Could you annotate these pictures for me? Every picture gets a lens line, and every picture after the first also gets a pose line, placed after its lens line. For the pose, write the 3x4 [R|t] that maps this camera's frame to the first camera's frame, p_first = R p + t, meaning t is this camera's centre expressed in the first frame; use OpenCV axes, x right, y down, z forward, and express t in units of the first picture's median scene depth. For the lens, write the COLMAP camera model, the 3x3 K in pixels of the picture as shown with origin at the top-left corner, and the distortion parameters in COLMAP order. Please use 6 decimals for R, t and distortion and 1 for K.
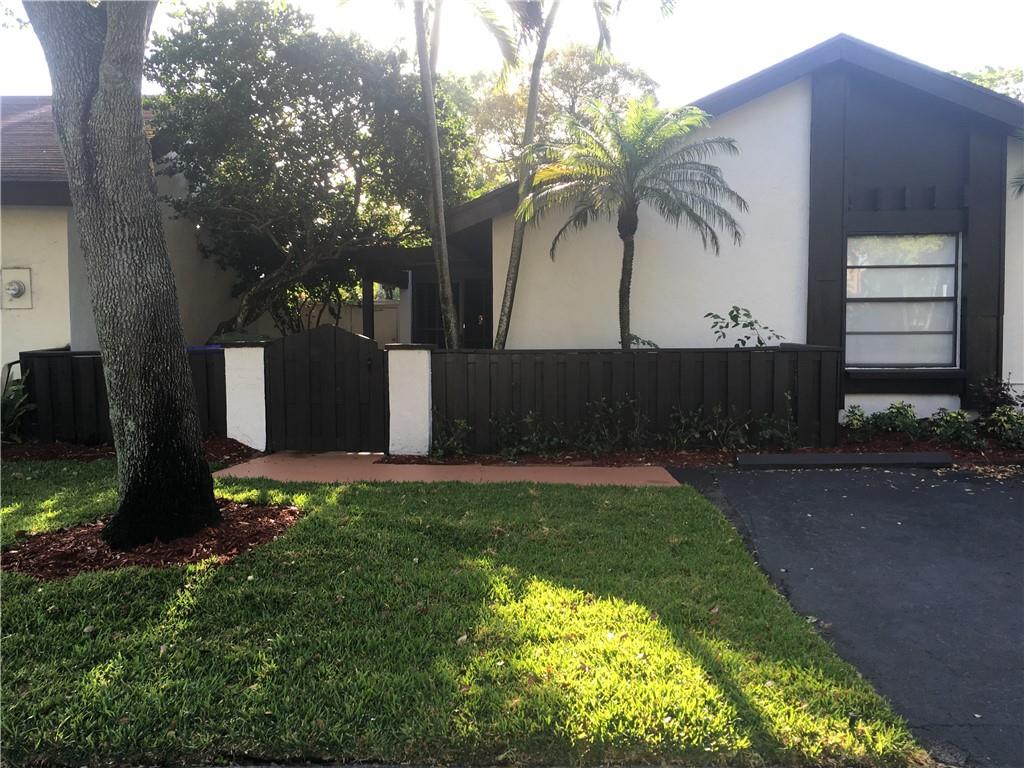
lens RADIAL K [[860.1, 0, 512.0], [0, 860.1, 384.0], [0, 0, 1]] dist [0.007739, -0.001359]
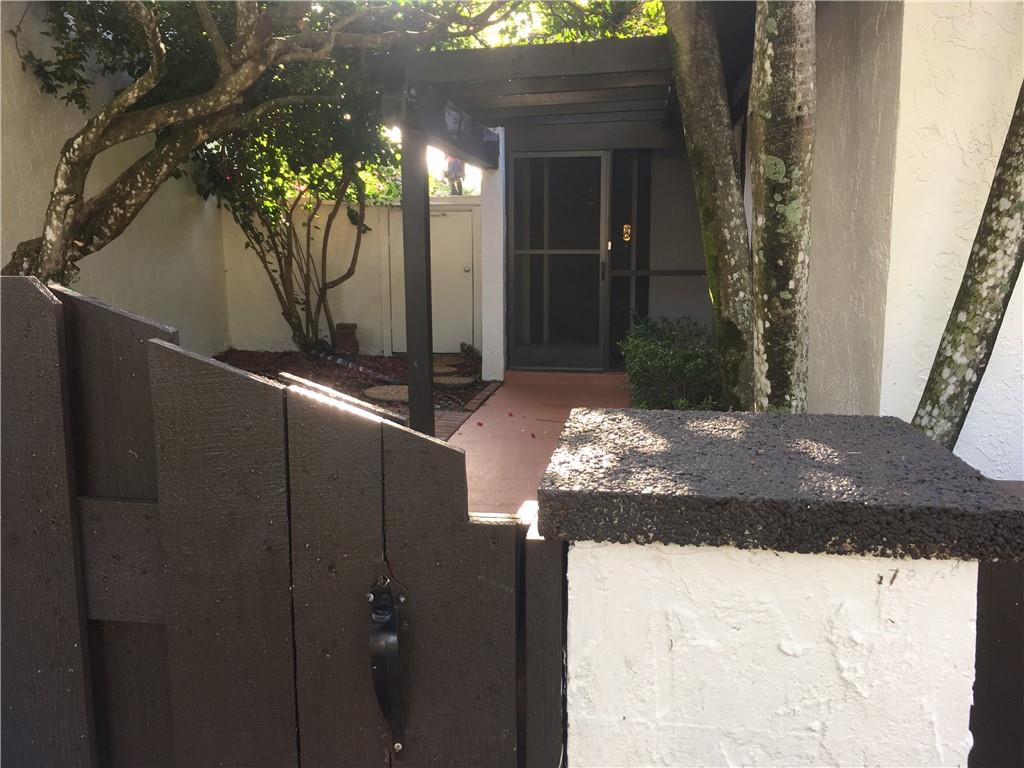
lens RADIAL K [[860.1, 0, 512.0], [0, 860.1, 384.0], [0, 0, 1]] dist [0.007739, -0.001359]
pose [[0.997955, 0.010147, -0.063104, -0.124391], [-0.003826, 0.995030, 0.099497, -0.058053], [0.063800, -0.099053, 0.993035, 0.770753]]
